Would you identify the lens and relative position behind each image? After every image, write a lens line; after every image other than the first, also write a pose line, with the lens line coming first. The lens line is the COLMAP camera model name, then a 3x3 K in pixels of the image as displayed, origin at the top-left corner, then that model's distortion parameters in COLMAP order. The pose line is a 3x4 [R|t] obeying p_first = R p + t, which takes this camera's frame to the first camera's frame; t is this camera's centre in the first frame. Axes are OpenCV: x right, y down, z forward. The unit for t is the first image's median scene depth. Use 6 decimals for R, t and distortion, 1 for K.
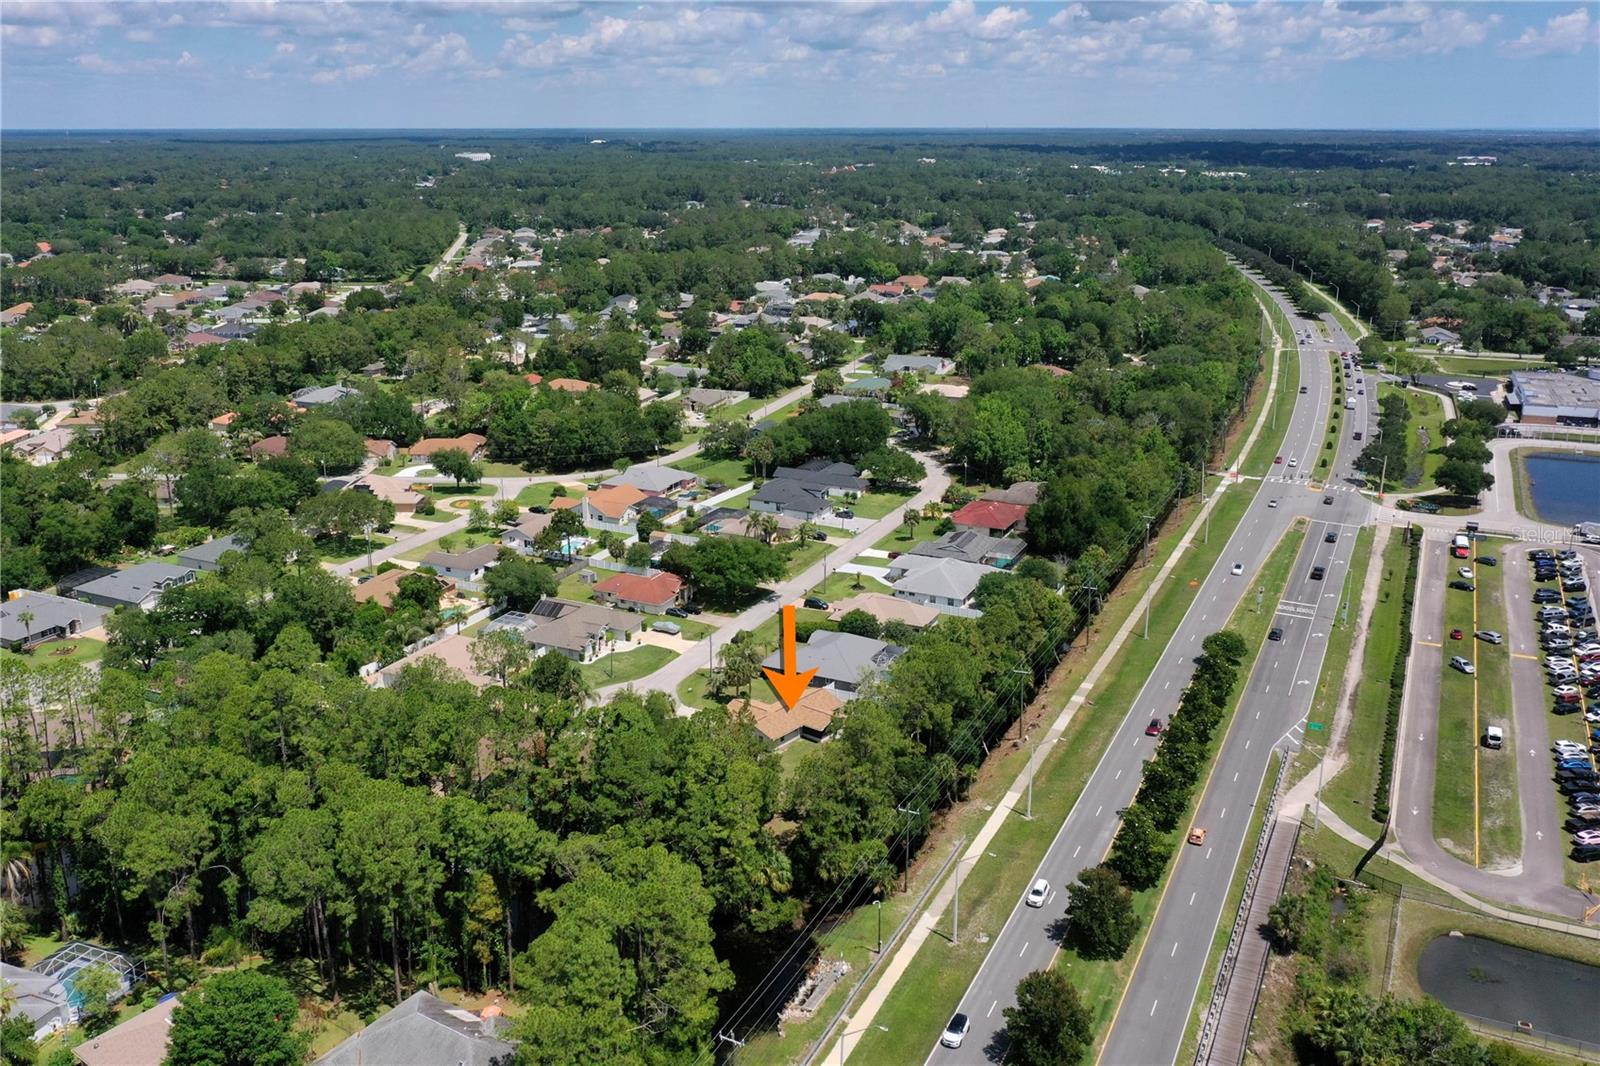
lens RADIAL K [[1345.4, 0, 742.5], [0, 1345.4, 531.5], [0, 0, 1]] dist [-0.000943, 0.001462]
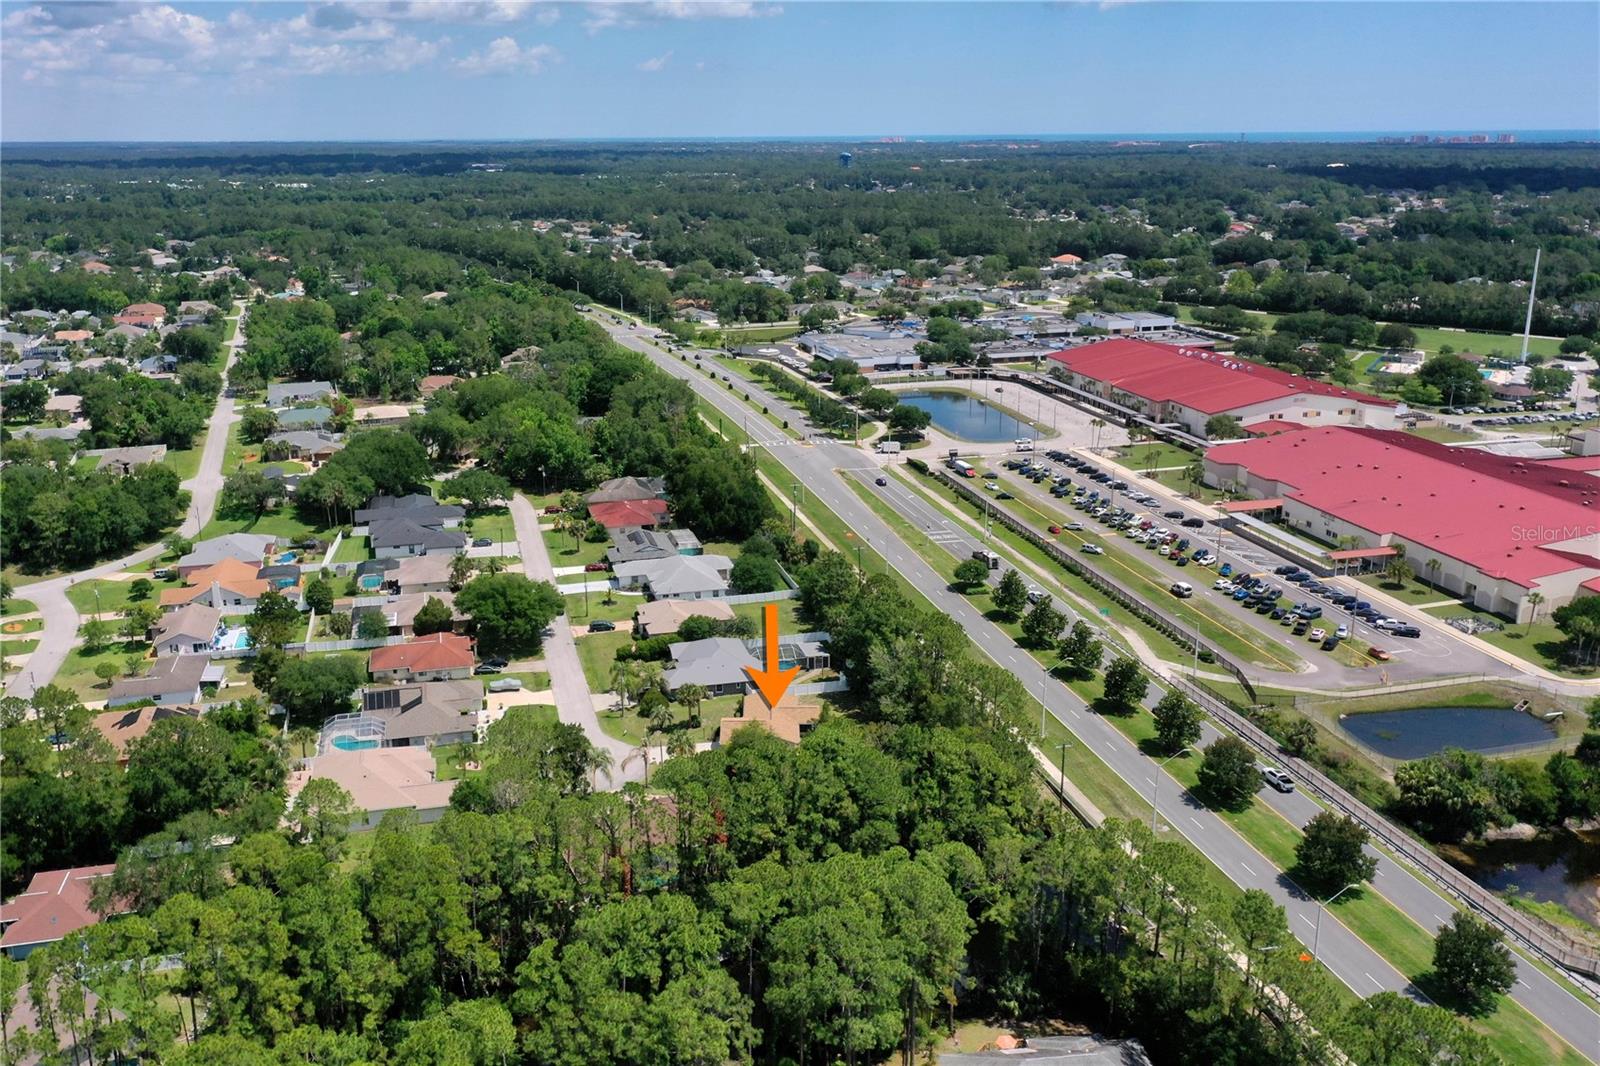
lens RADIAL K [[1345.4, 0, 742.5], [0, 1345.4, 531.5], [0, 0, 1]] dist [-0.000943, 0.001462]
pose [[0.762132, -0.186976, 0.619834, -0.460391], [0.191739, 0.979625, 0.059751, -0.052065], [-0.618378, 0.073308, 0.782455, 0.174852]]
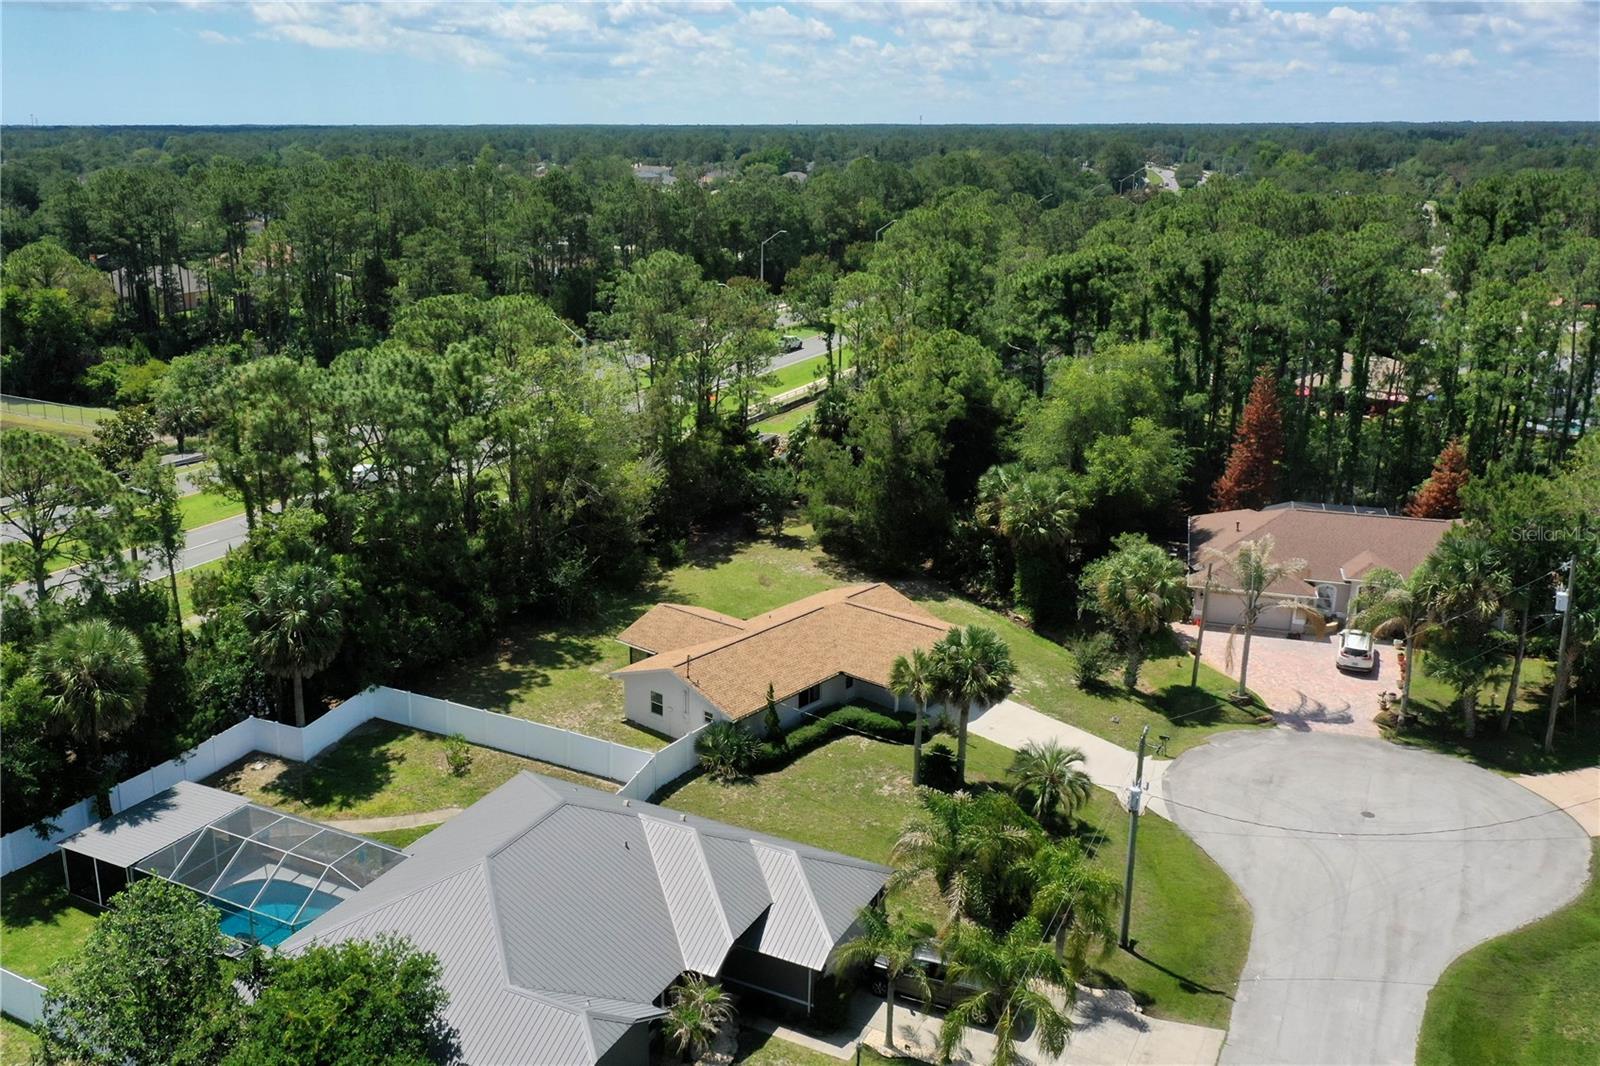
lens RADIAL K [[1366.2, 0, 733.4], [0, 1366.2, 563.2], [0, 0, 1]] dist [-0.005566, -0.000015]
pose [[-0.999894, 0.007087, 0.012690, 0.035177], [0.013015, 0.825250, 0.564618, -0.060973], [-0.006471, 0.564723, -0.825255, 1.016217]]
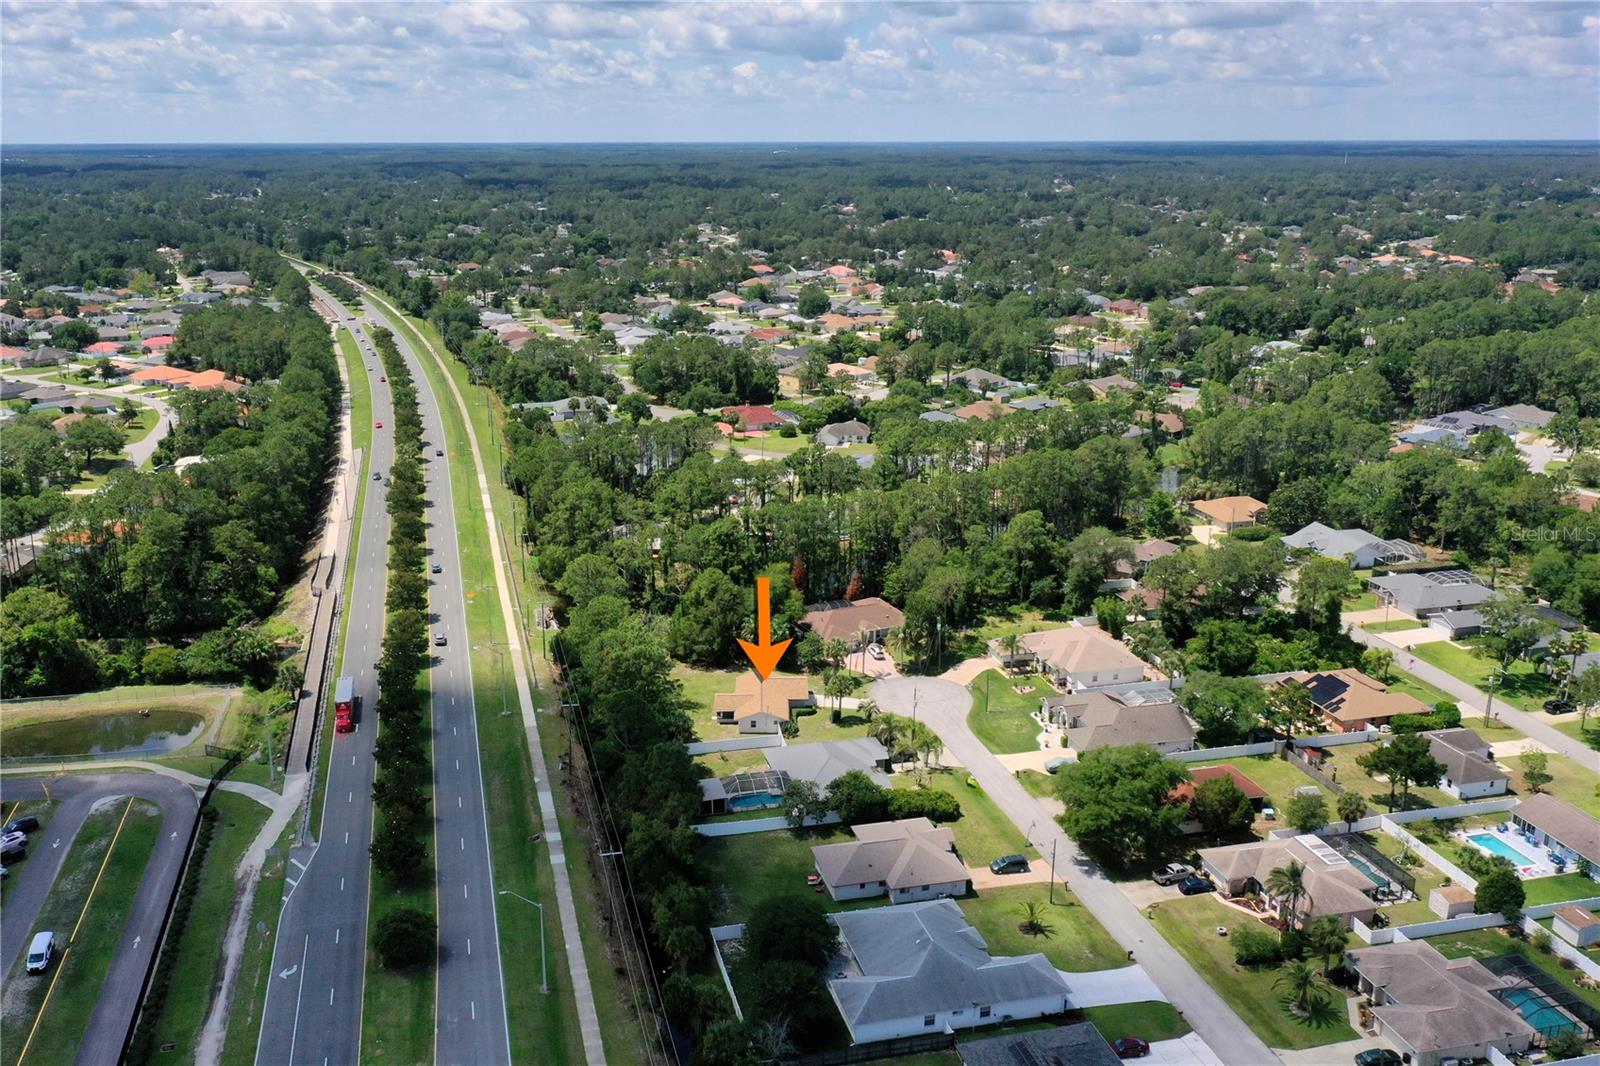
lens RADIAL K [[1324.5, 0, 762.5], [0, 1324.5, 532.7], [0, 0, 1]] dist [-0.013204, -0.004305]
pose [[-0.748192, 0.197809, -0.633310, 0.531559], [-0.184928, 0.854523, 0.485377, -0.381781], [0.637190, 0.480272, -0.602767, 1.248846]]
